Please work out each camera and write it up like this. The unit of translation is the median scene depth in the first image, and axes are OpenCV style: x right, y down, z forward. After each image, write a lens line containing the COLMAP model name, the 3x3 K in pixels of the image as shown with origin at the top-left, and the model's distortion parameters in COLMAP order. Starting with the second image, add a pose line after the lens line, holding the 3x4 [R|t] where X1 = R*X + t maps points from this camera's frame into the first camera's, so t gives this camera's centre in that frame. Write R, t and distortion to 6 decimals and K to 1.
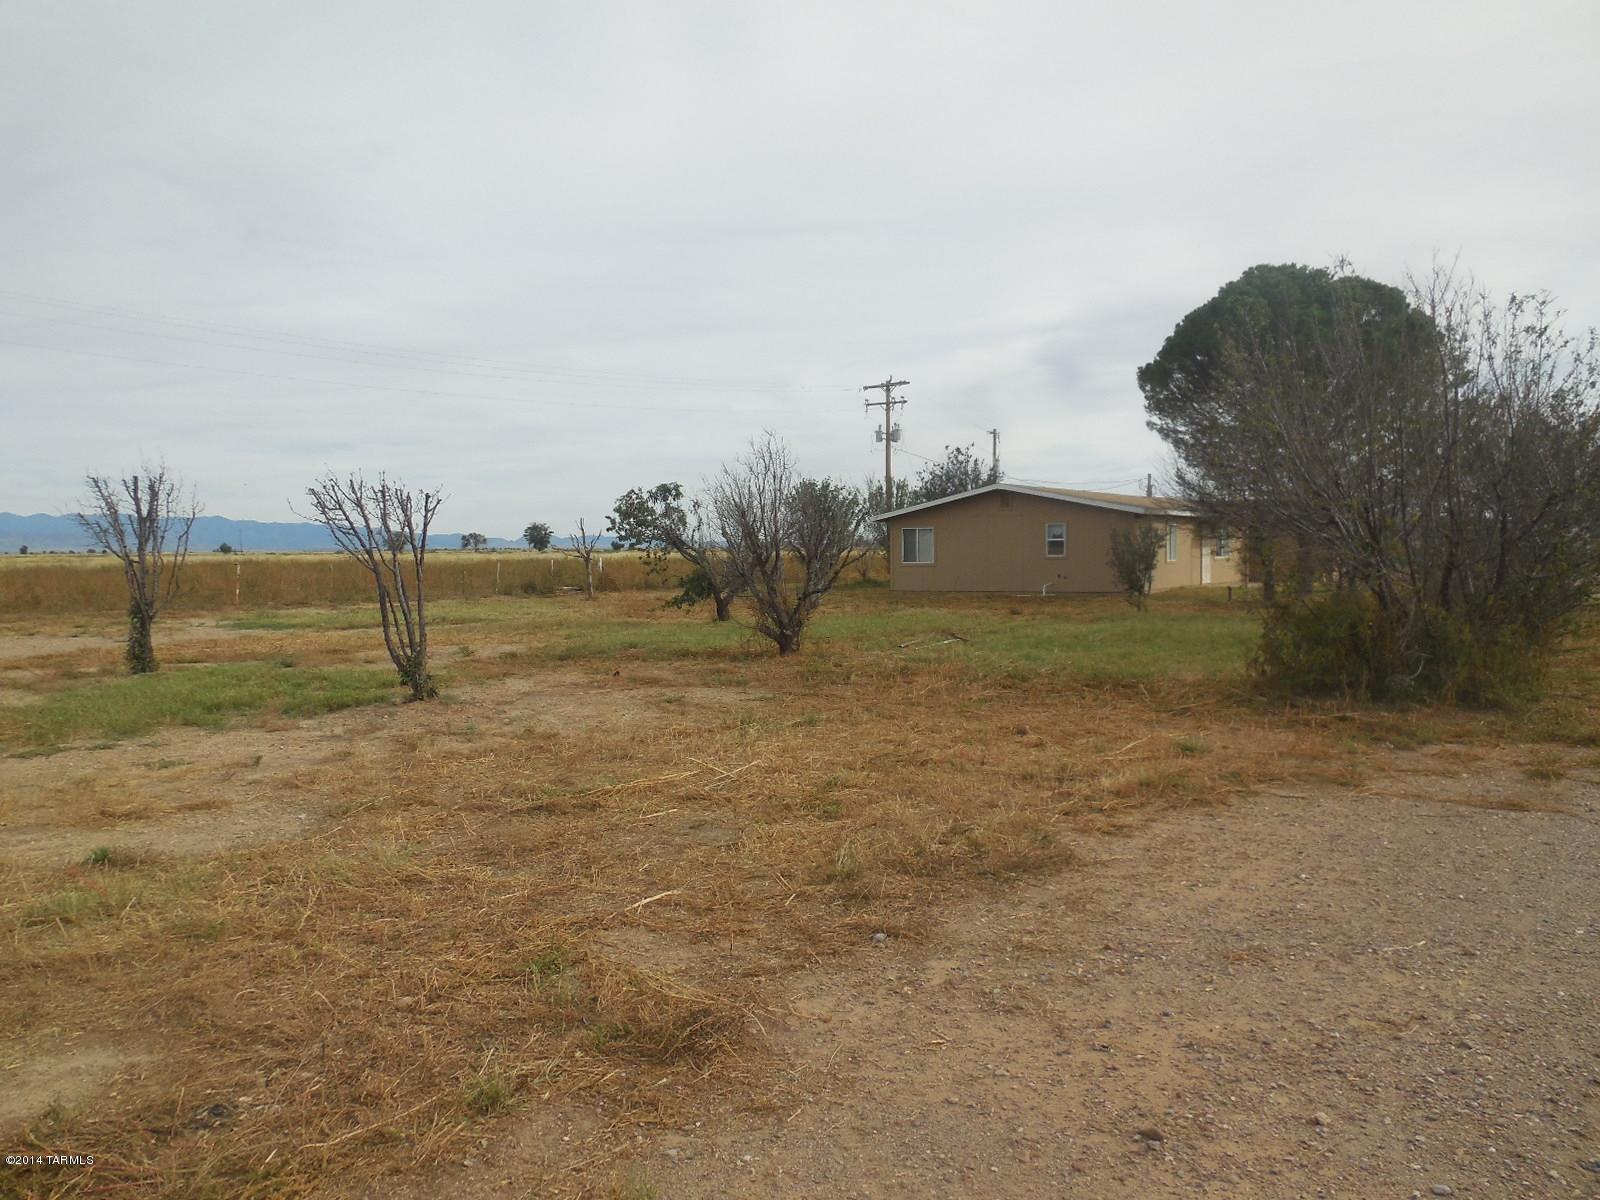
lens RADIAL K [[1208.7, 0, 794.4], [0, 1208.7, 601.2], [0, 0, 1]] dist [-0.008348, 0.004875]
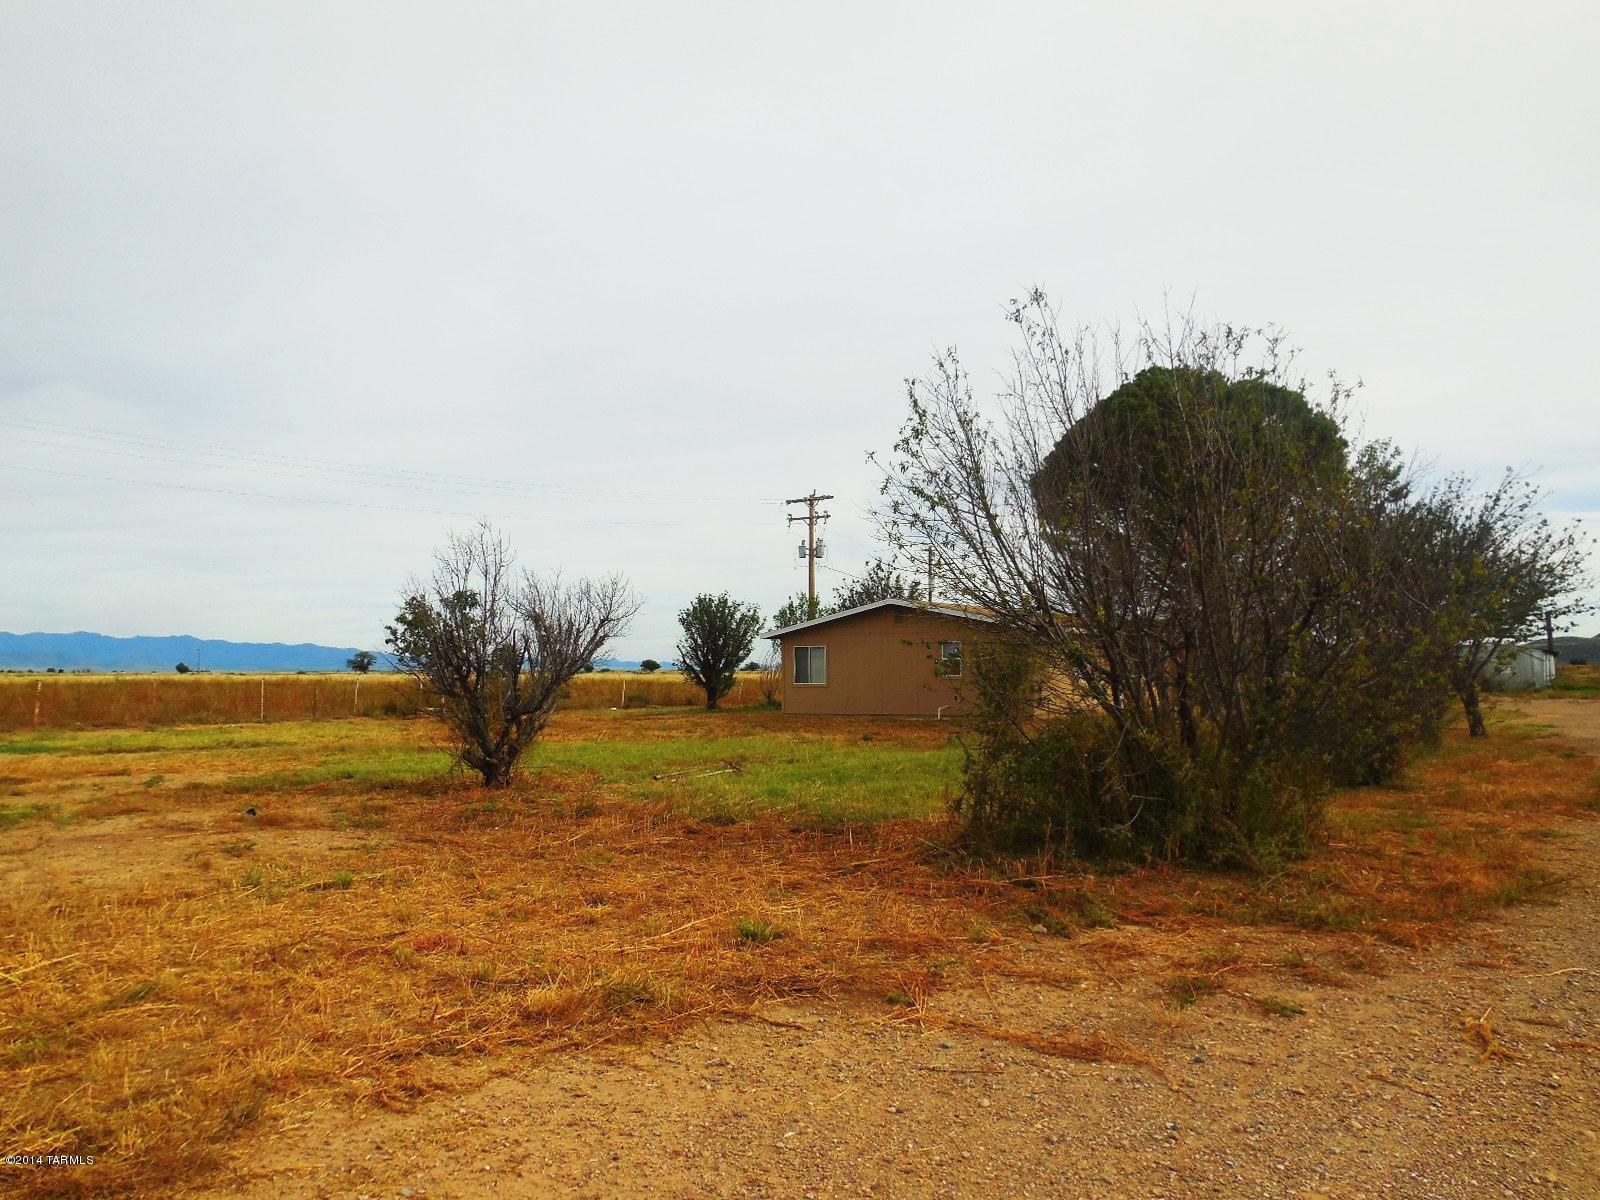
lens RADIAL K [[1208.7, 0, 805.8], [0, 1208.7, 594.6], [0, 0, 1]] dist [-0.008348, 0.004875]
pose [[0.999938, 0.005651, 0.009551, 0.094999], [-0.004592, 0.994192, -0.107524, 0.000291], [-0.010103, 0.107473, 0.994157, 0.074932]]
